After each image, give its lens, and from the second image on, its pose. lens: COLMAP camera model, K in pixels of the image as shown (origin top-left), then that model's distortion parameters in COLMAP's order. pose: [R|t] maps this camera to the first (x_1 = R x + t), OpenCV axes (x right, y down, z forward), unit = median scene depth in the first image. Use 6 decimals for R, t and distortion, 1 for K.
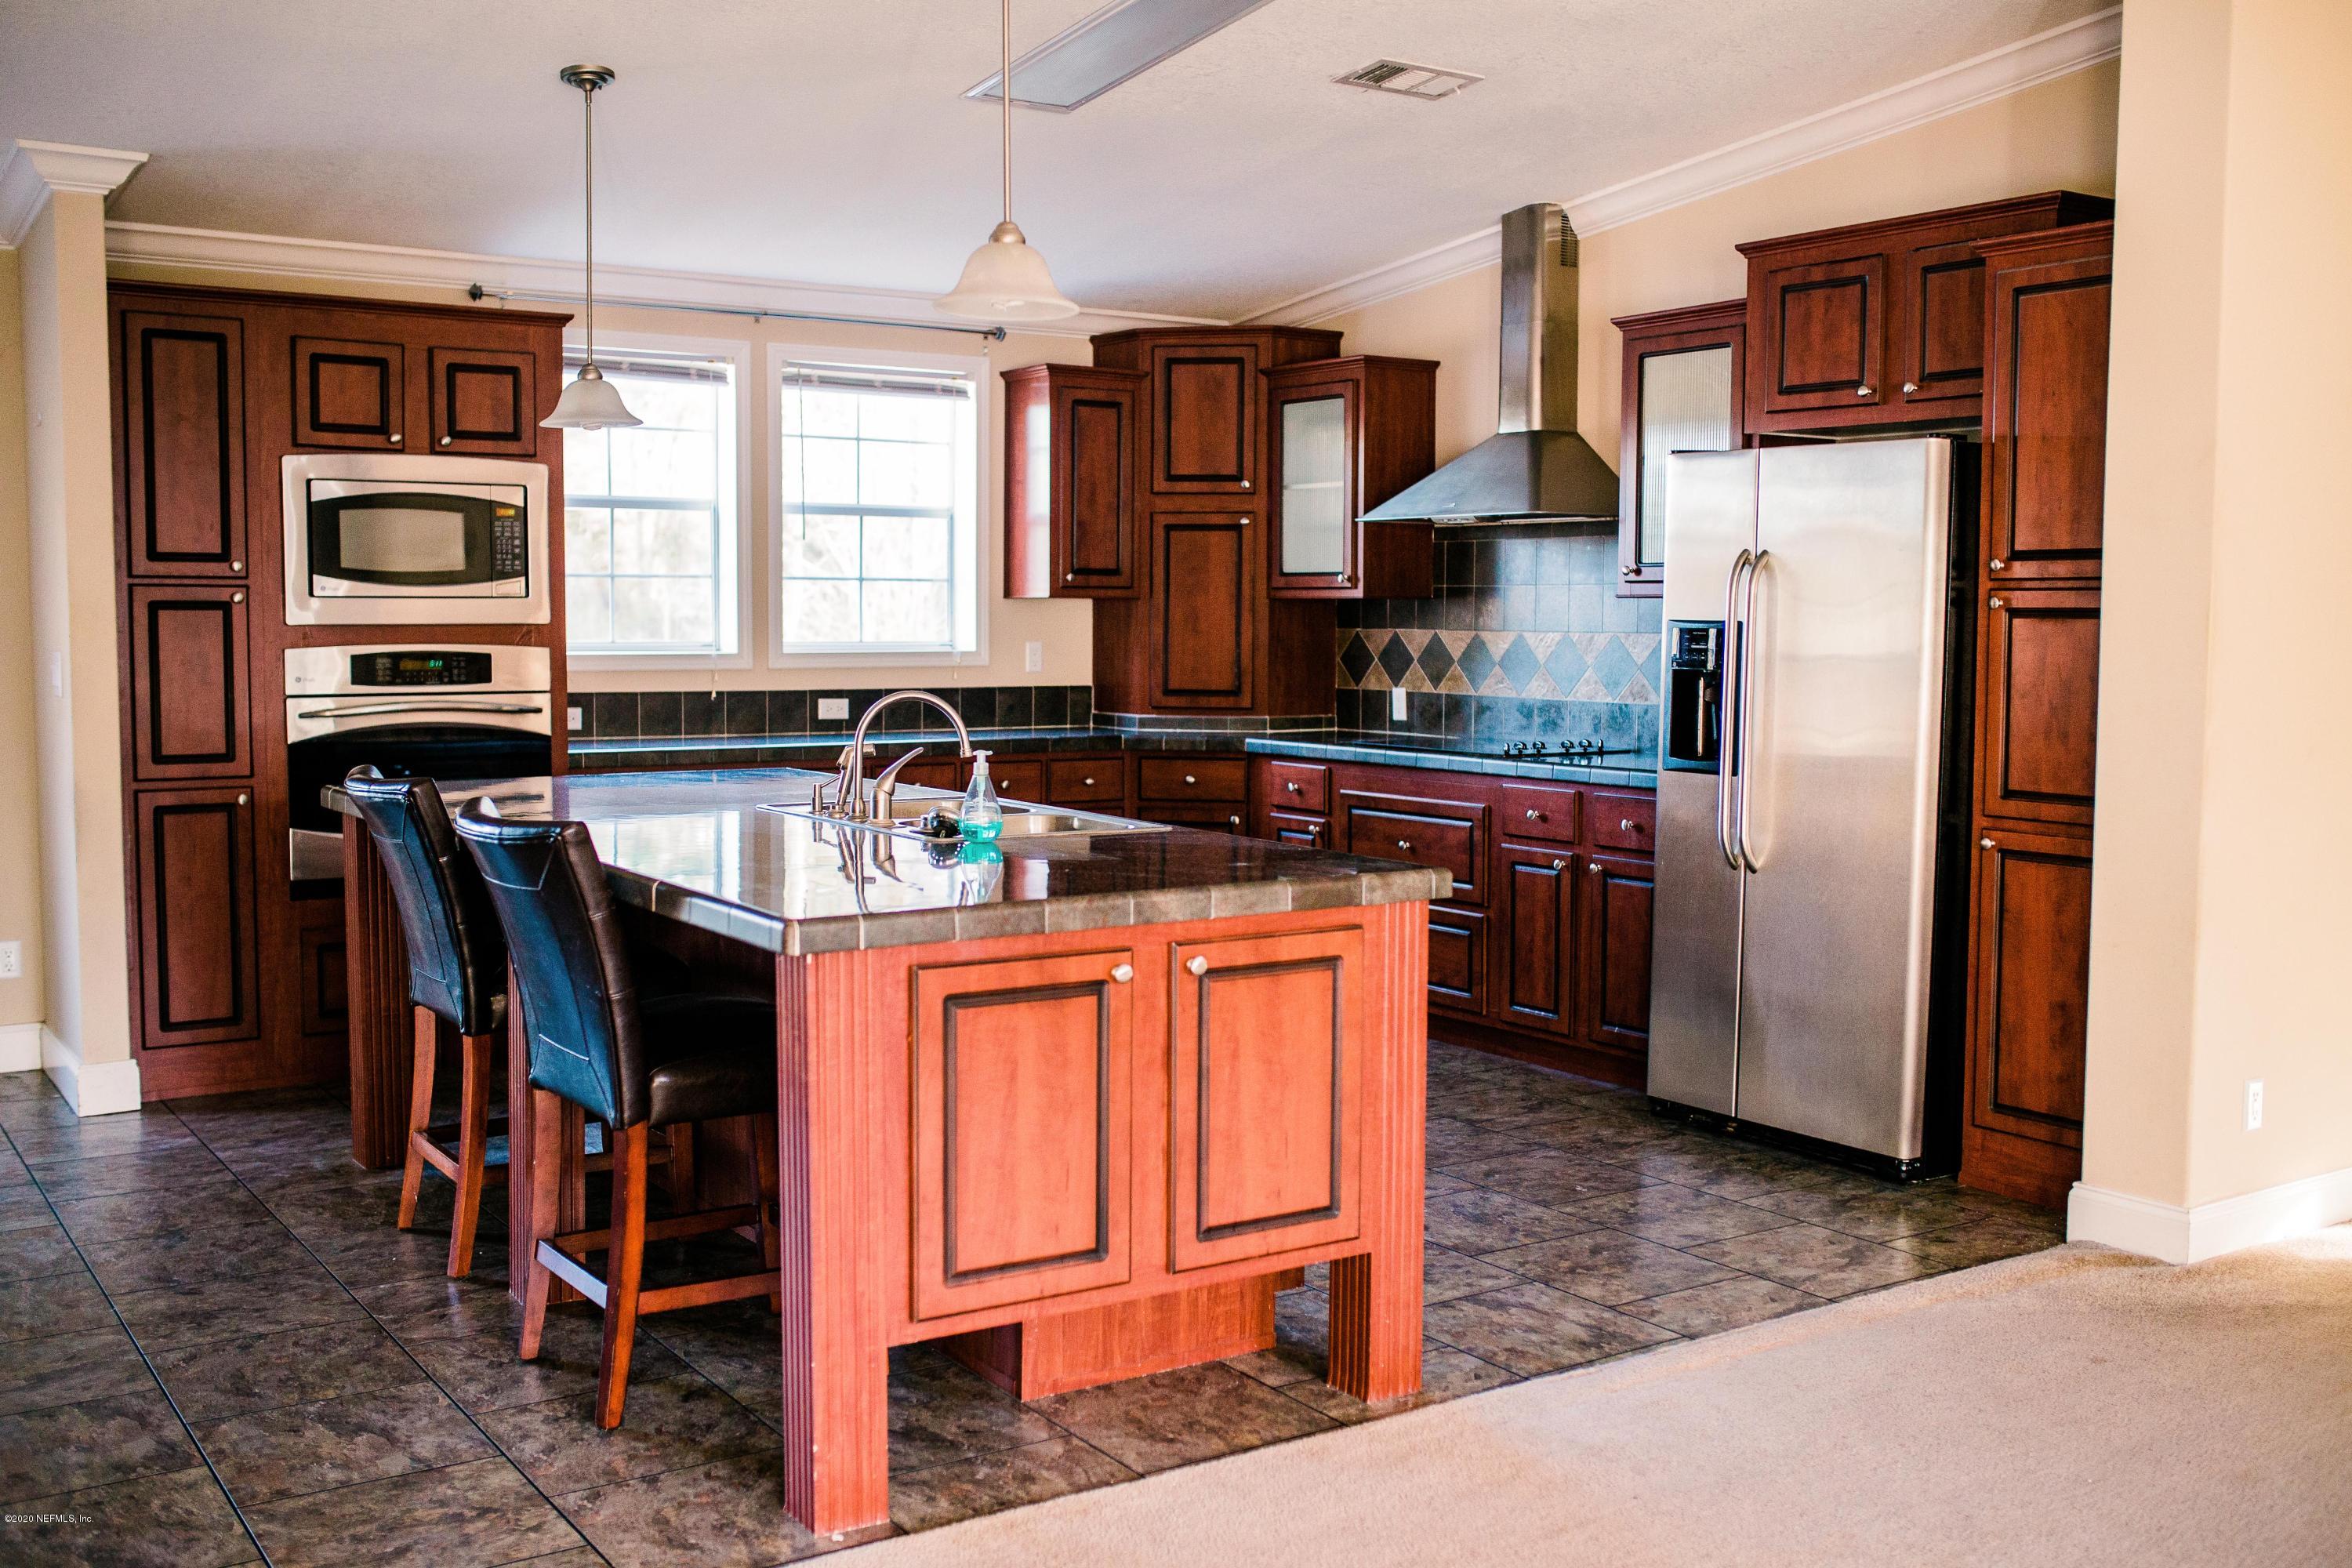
lens RADIAL K [[2241.4, 0, 1180.7], [0, 2241.4, 786.0], [0, 0, 1]] dist [-0.022039, 0.000000]
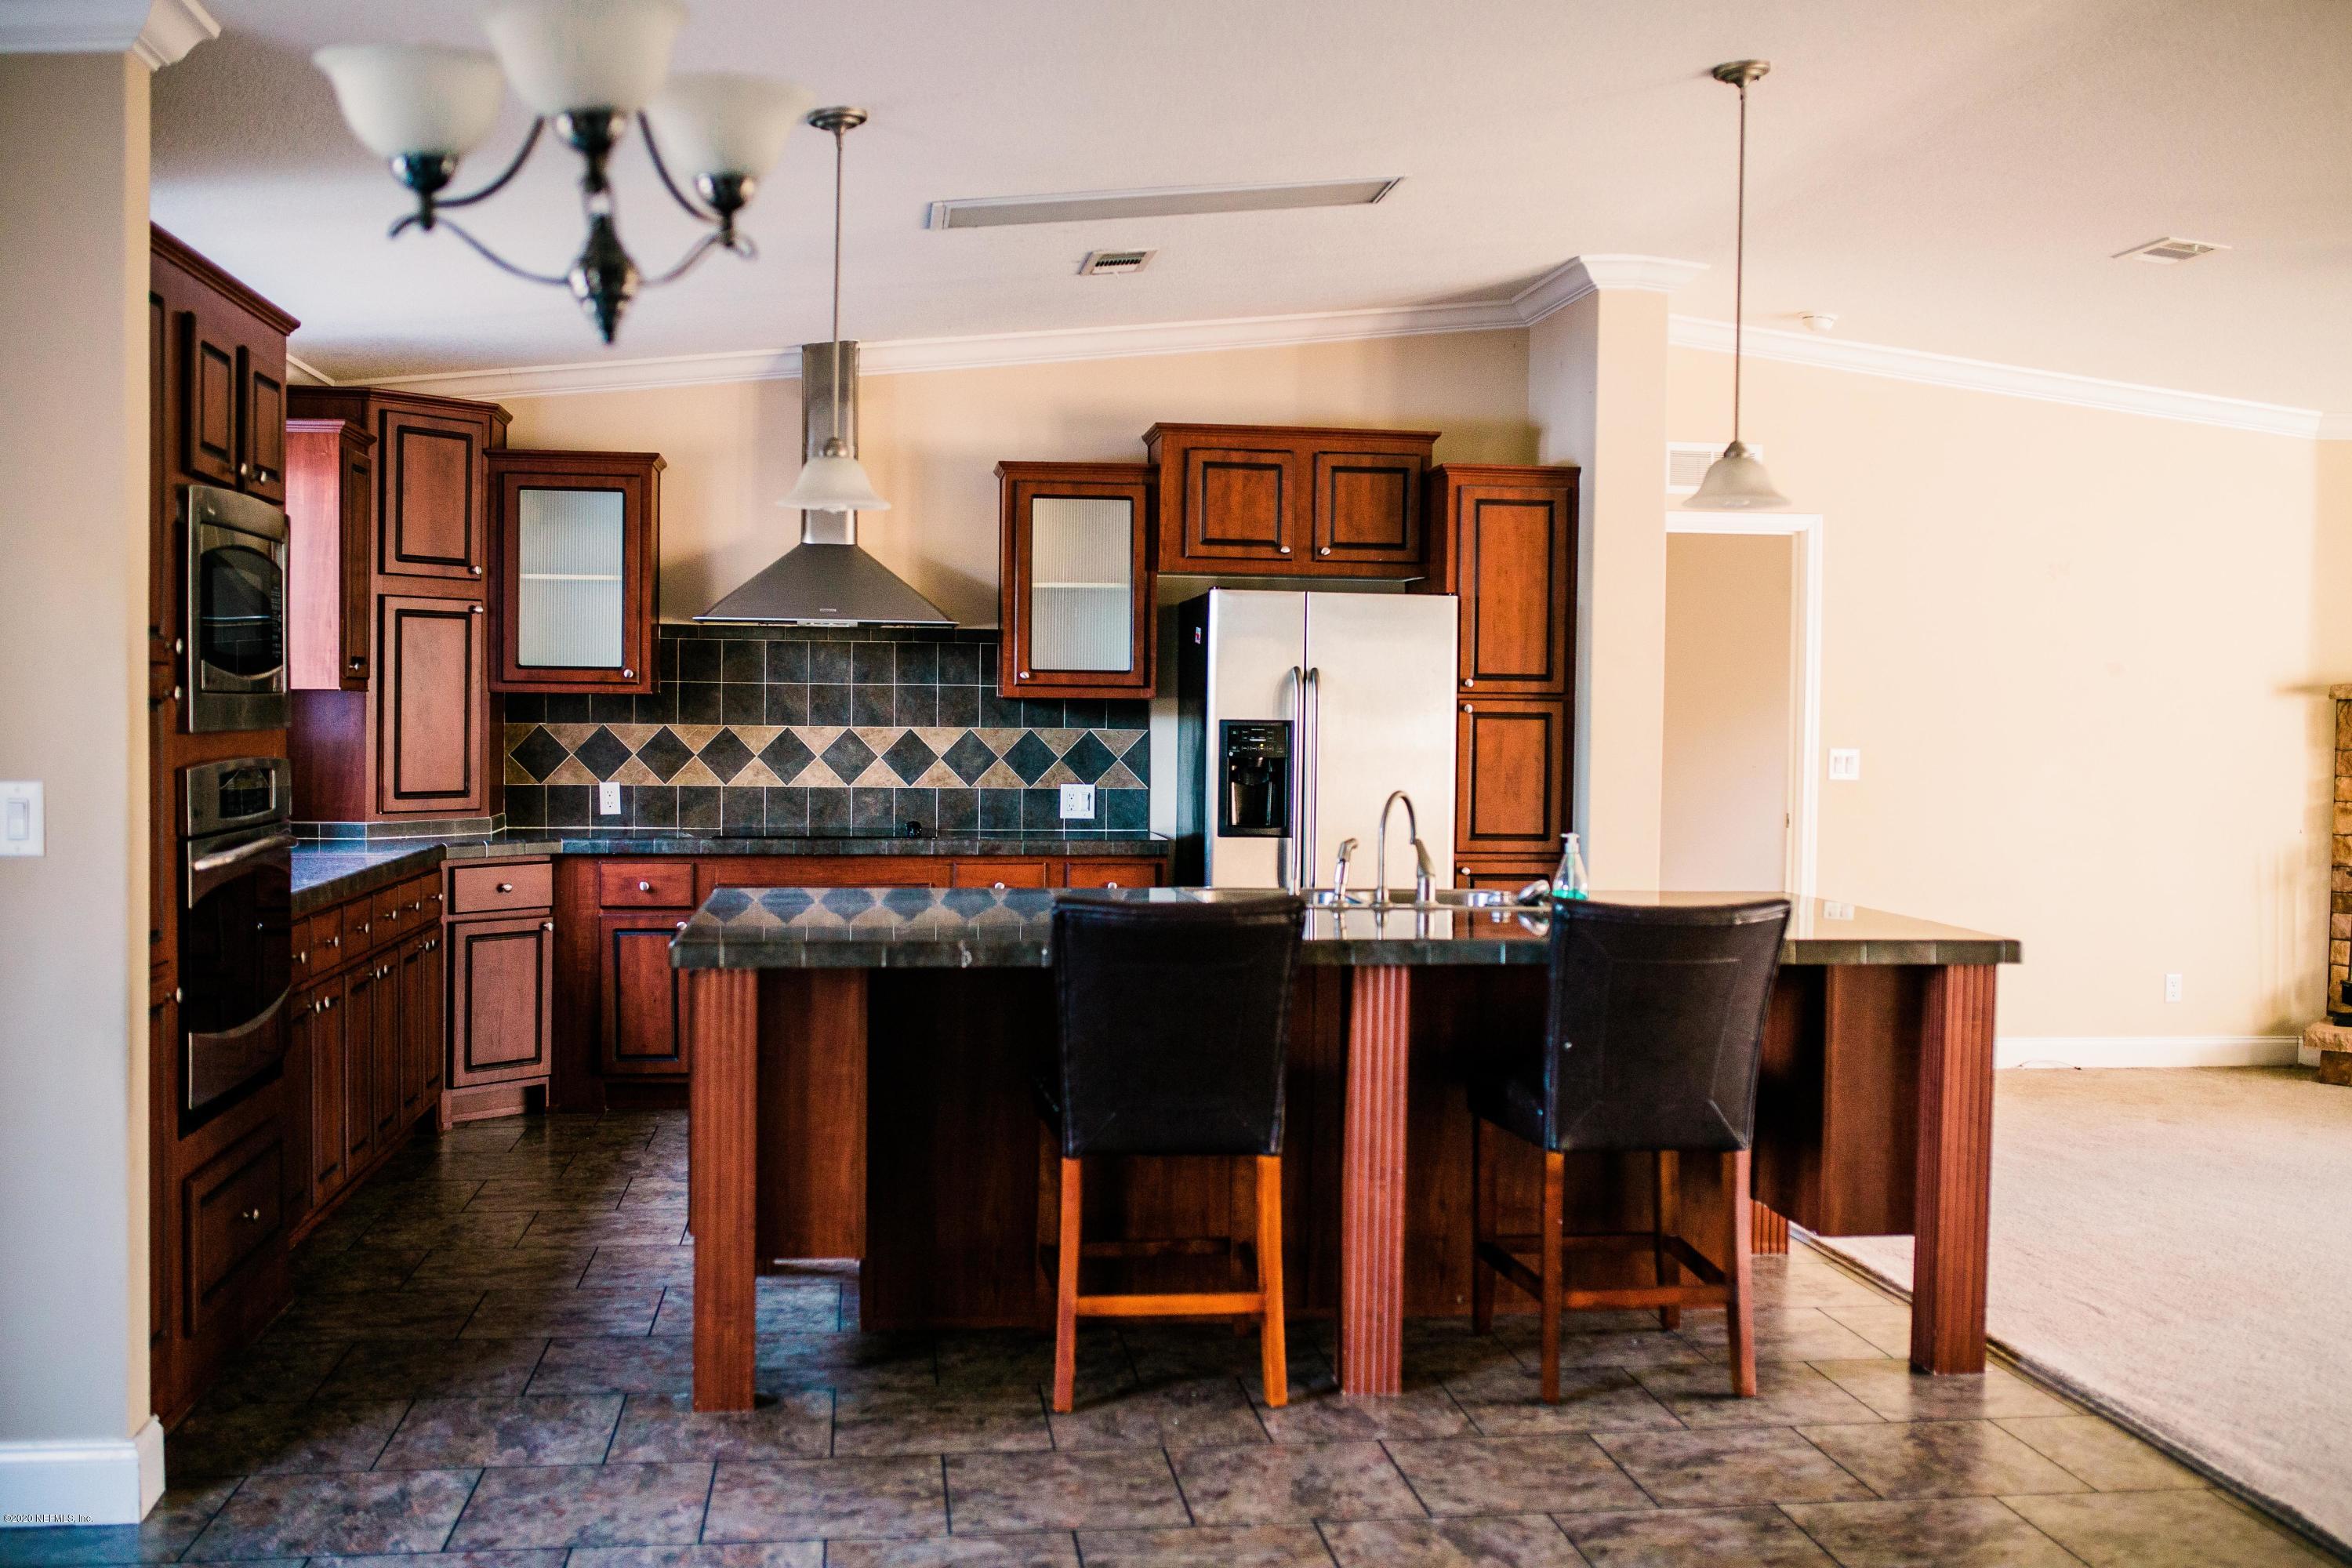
lens RADIAL K [[2241.4, 0, 1180.4], [0, 2241.4, 777.9], [0, 0, 1]] dist [-0.022039, 0.000000]
pose [[0.440357, -0.030901, 0.897291, -0.948589], [0.060997, 0.998128, 0.004439, -0.048009], [-0.895749, 0.052777, 0.441417, 0.461419]]
